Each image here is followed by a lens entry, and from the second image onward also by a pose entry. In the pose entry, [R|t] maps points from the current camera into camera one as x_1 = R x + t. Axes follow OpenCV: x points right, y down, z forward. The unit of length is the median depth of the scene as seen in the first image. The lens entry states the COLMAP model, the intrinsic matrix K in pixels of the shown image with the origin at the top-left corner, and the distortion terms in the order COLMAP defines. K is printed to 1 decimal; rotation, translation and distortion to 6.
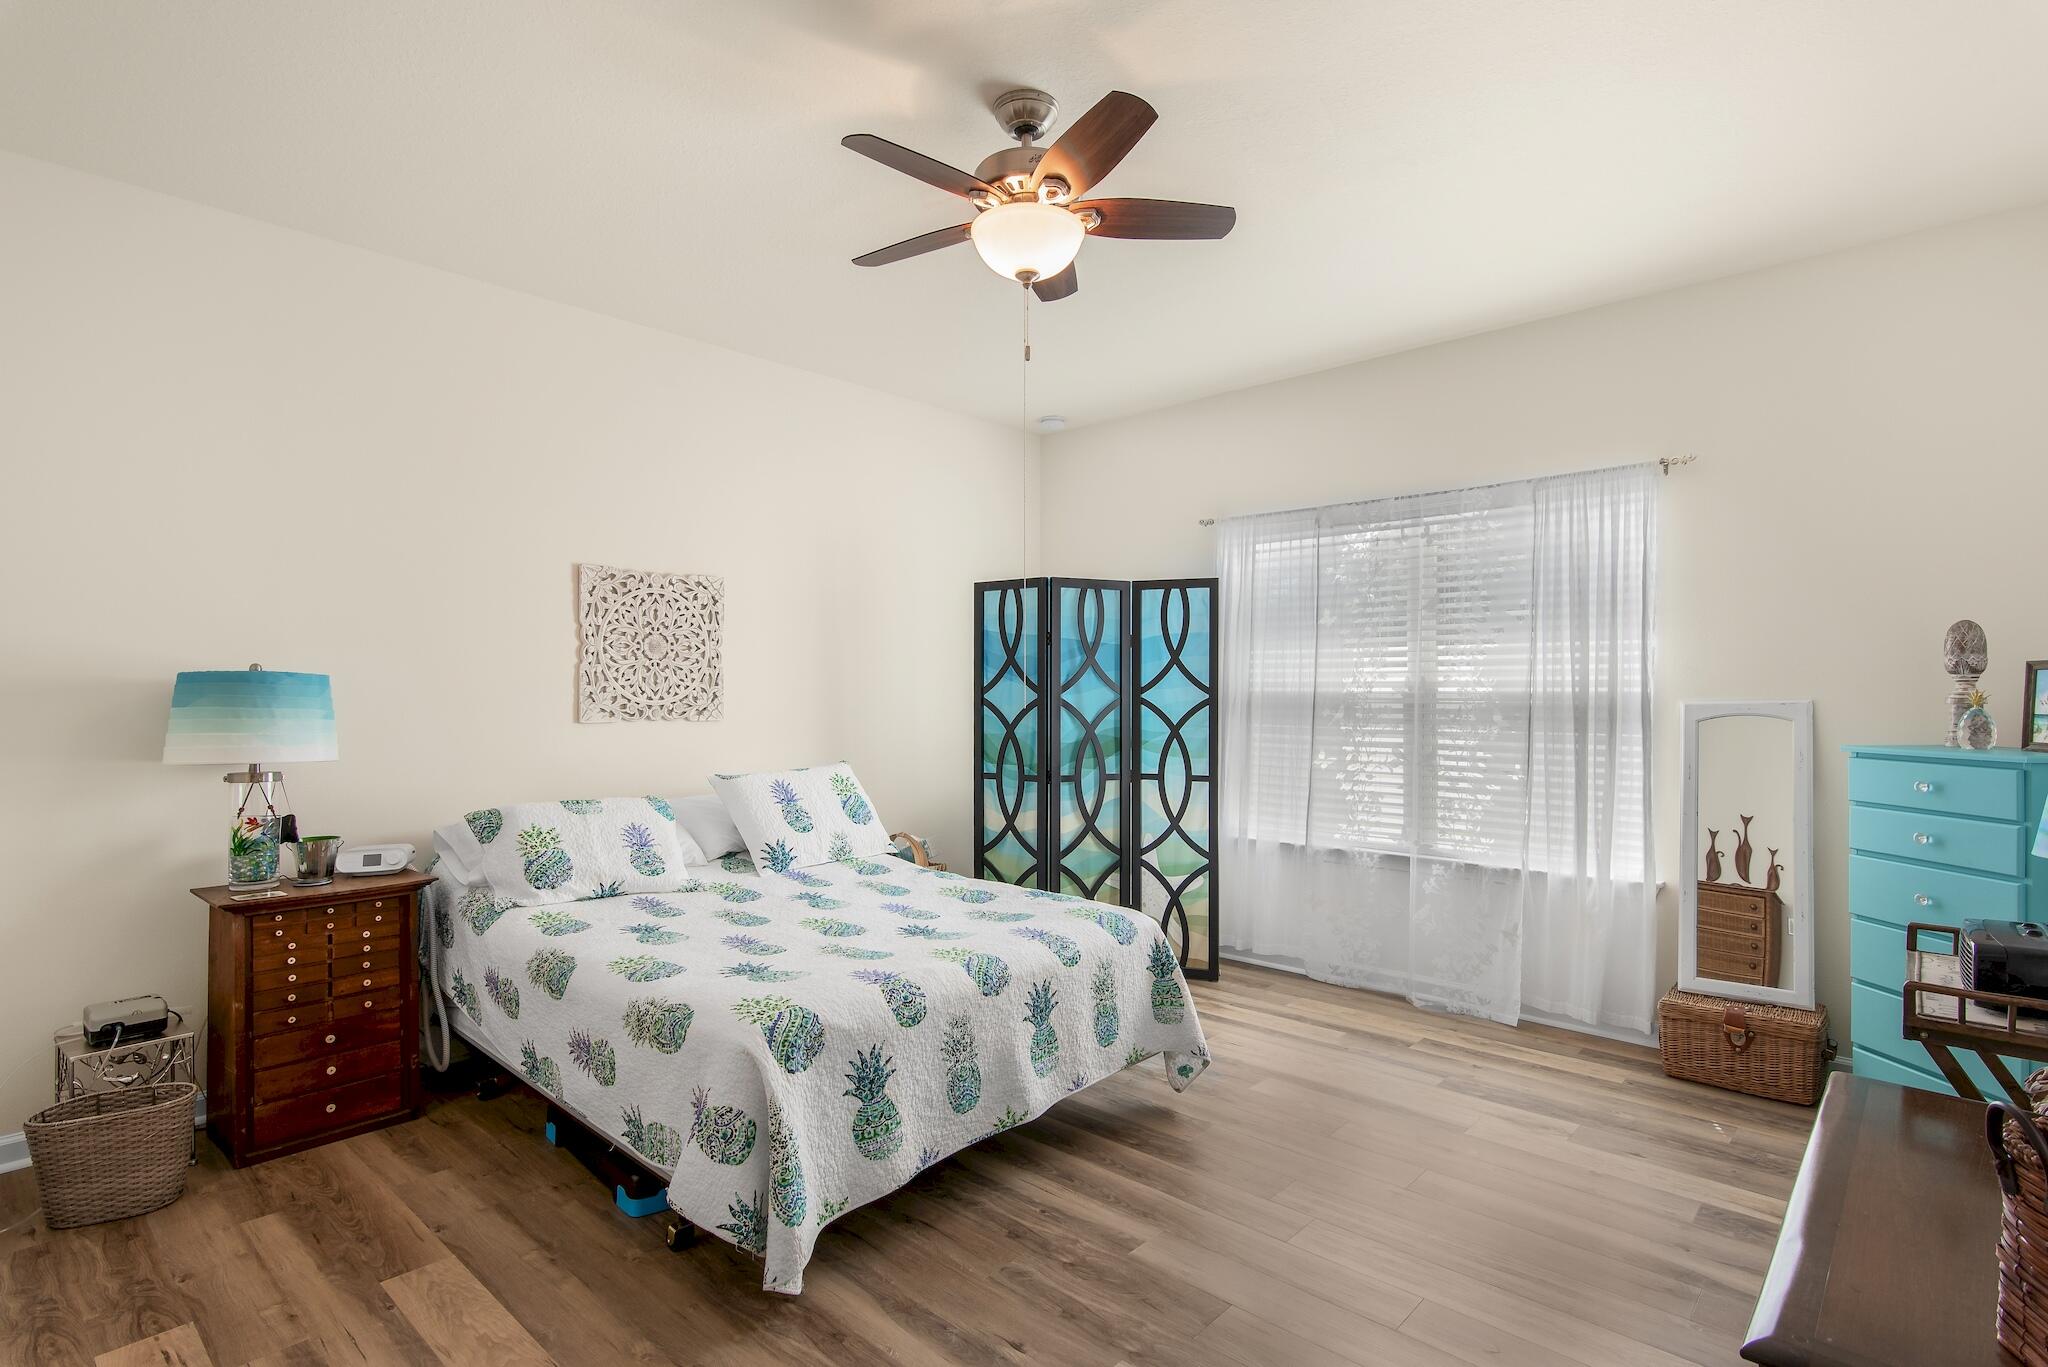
lens RADIAL K [[1021.1, 0, 1018.1], [0, 1021.1, 702.8], [0, 0, 1]] dist [-0.000557, -0.000067]
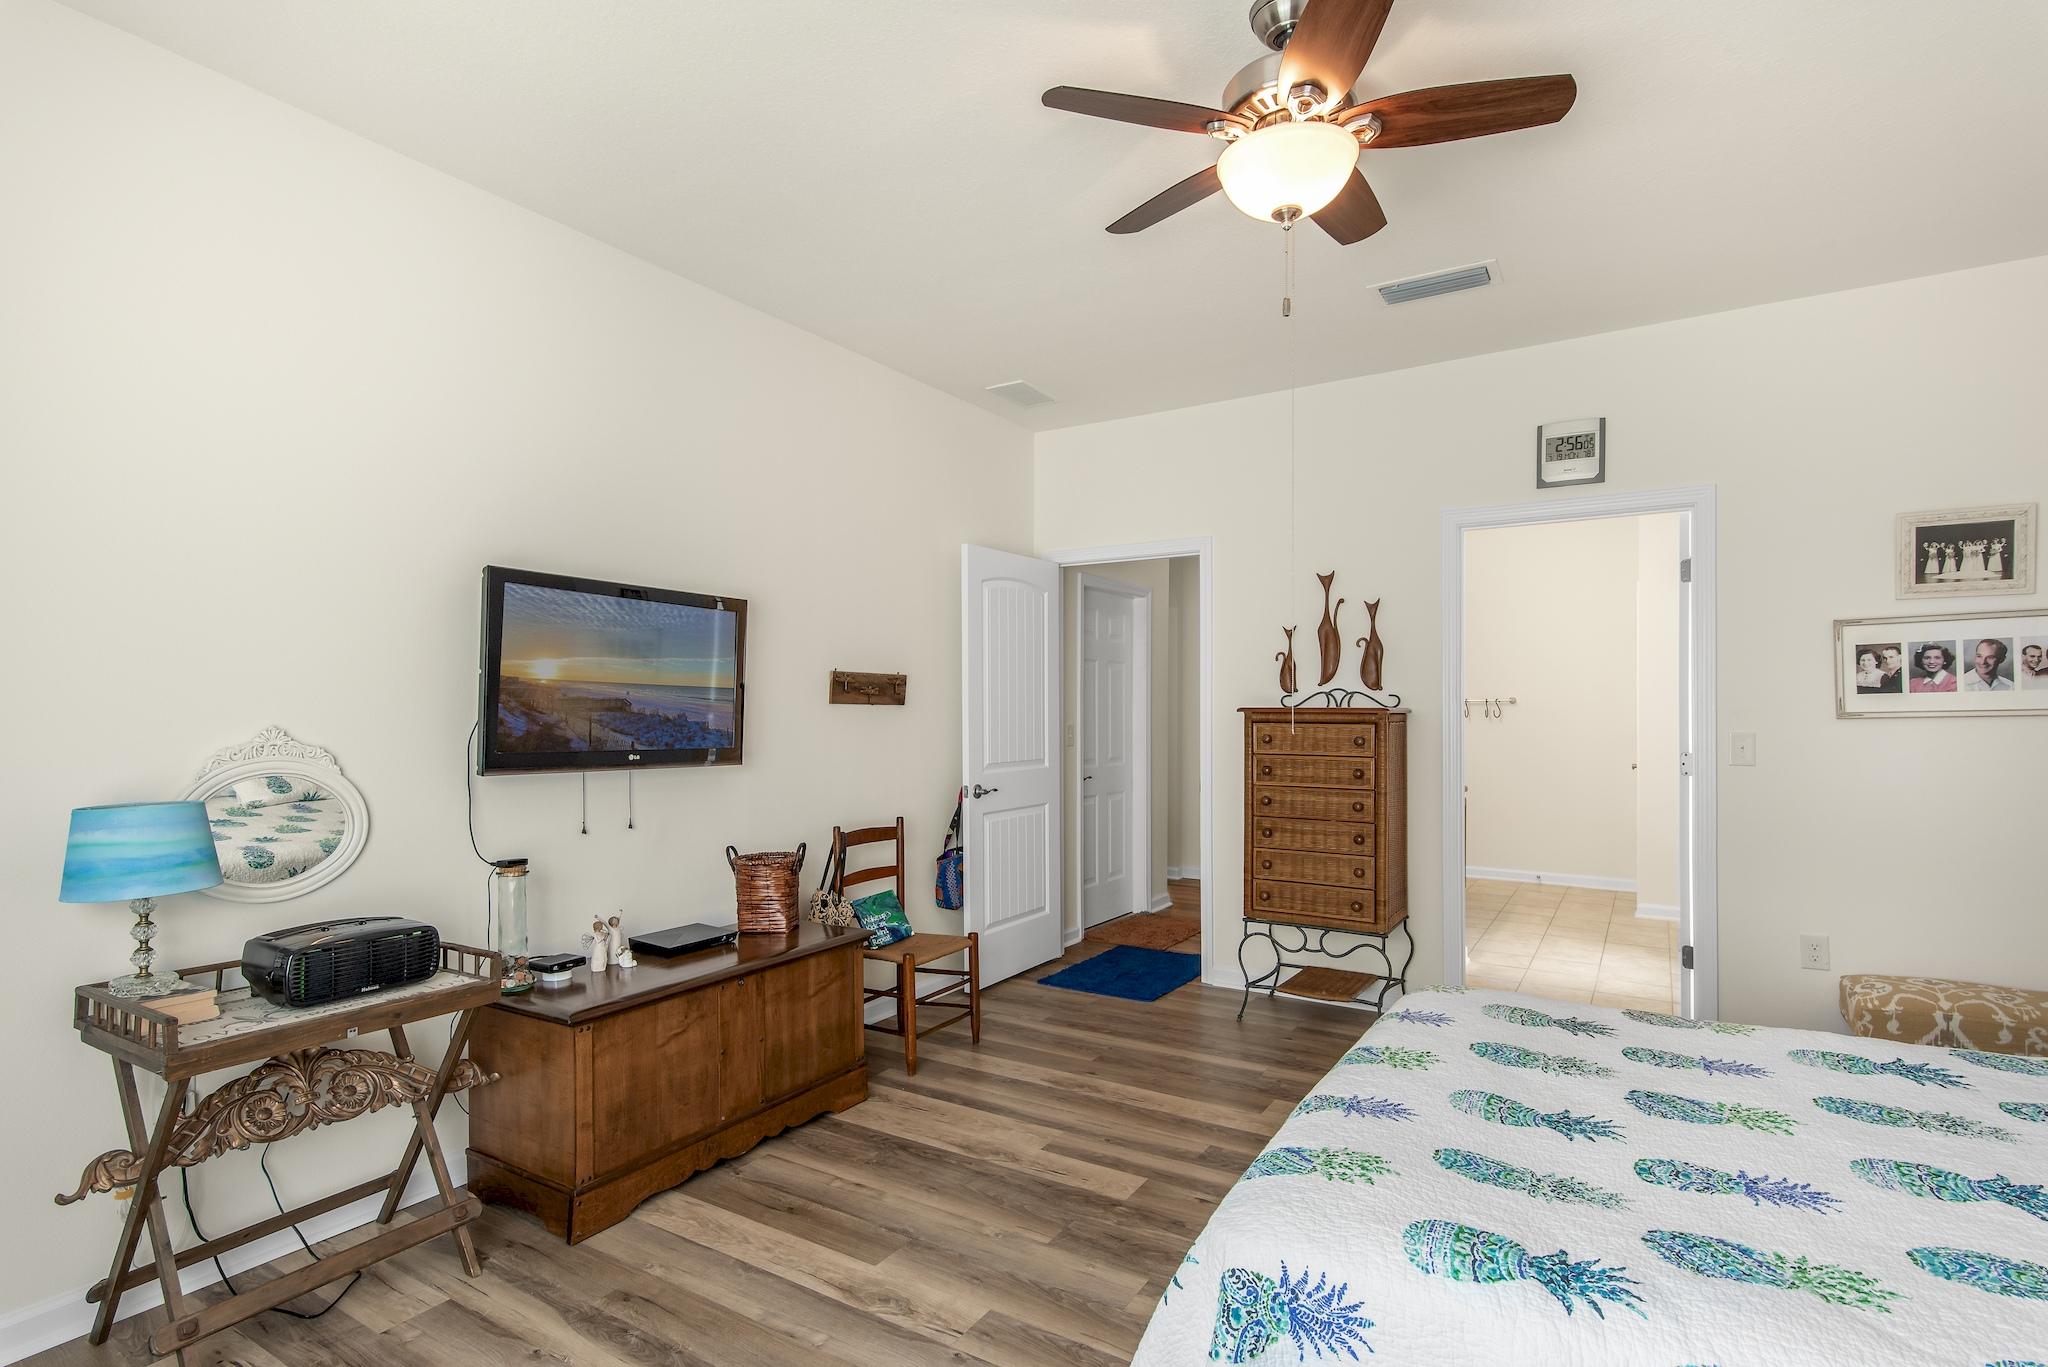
lens RADIAL K [[996.6, 0, 1027.4], [0, 996.6, 720.1], [0, 0, 1]] dist [-0.000636, -0.000274]
pose [[-0.978327, -0.000238, -0.207064, 0.218778], [-0.003846, 0.999848, 0.017022, -0.011127], [0.207028, 0.017449, -0.978179, 0.998478]]
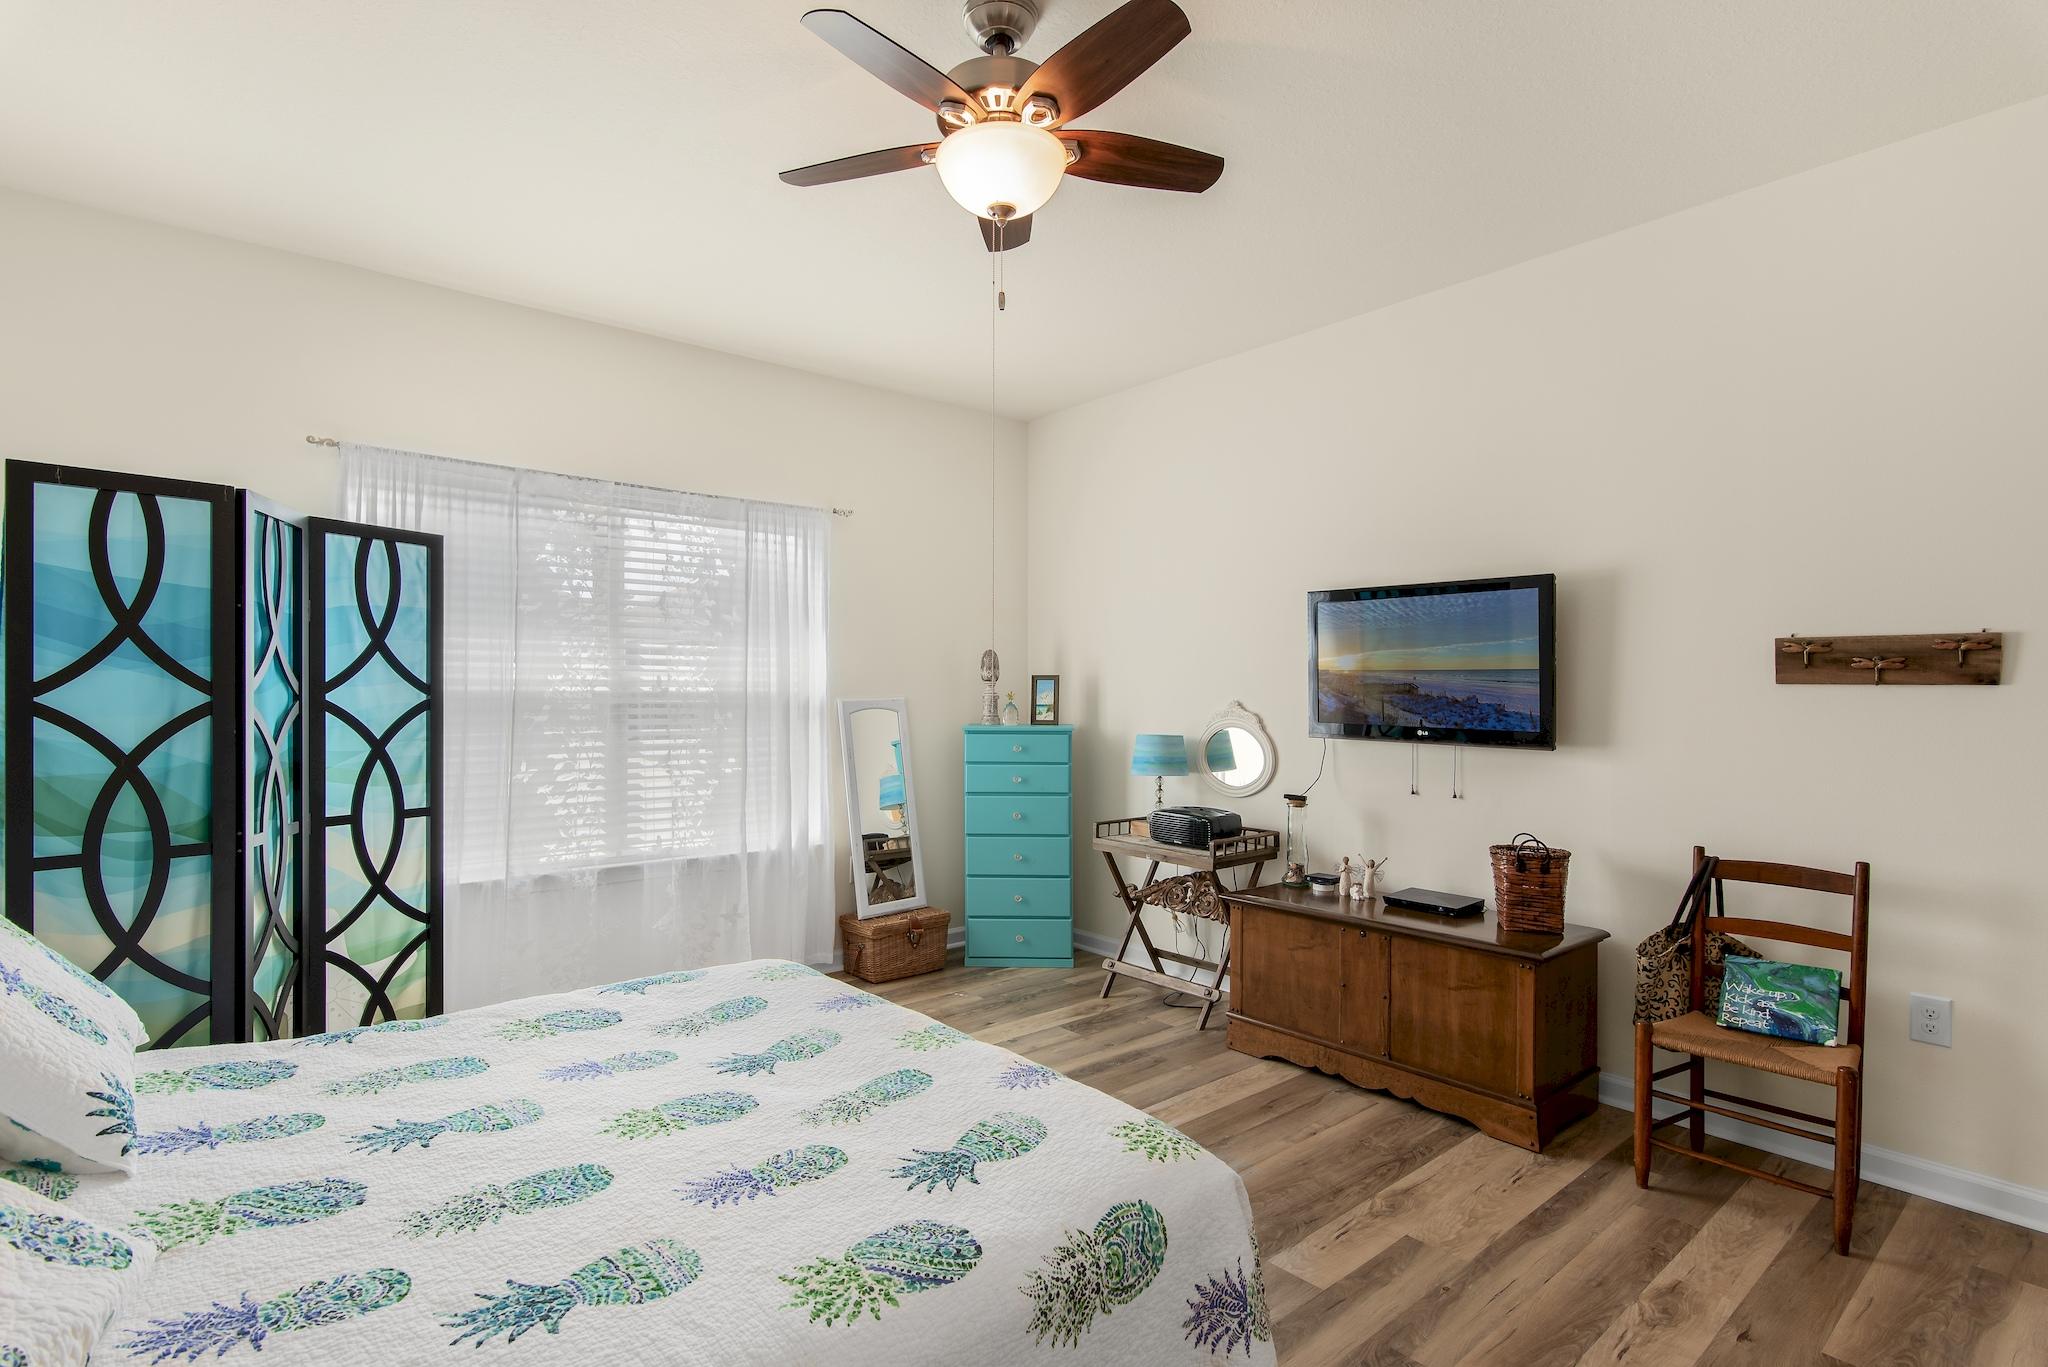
lens RADIAL K [[1012.4, 0, 1022.9], [0, 1012.4, 690.9], [0, 0, 1]] dist [0.001433, -0.000191]
pose [[0.100697, -0.000598, 0.994917, -0.483324], [0.005548, 0.999985, 0.000039, -0.008374], [-0.994902, 0.005516, 0.100699, 0.510472]]
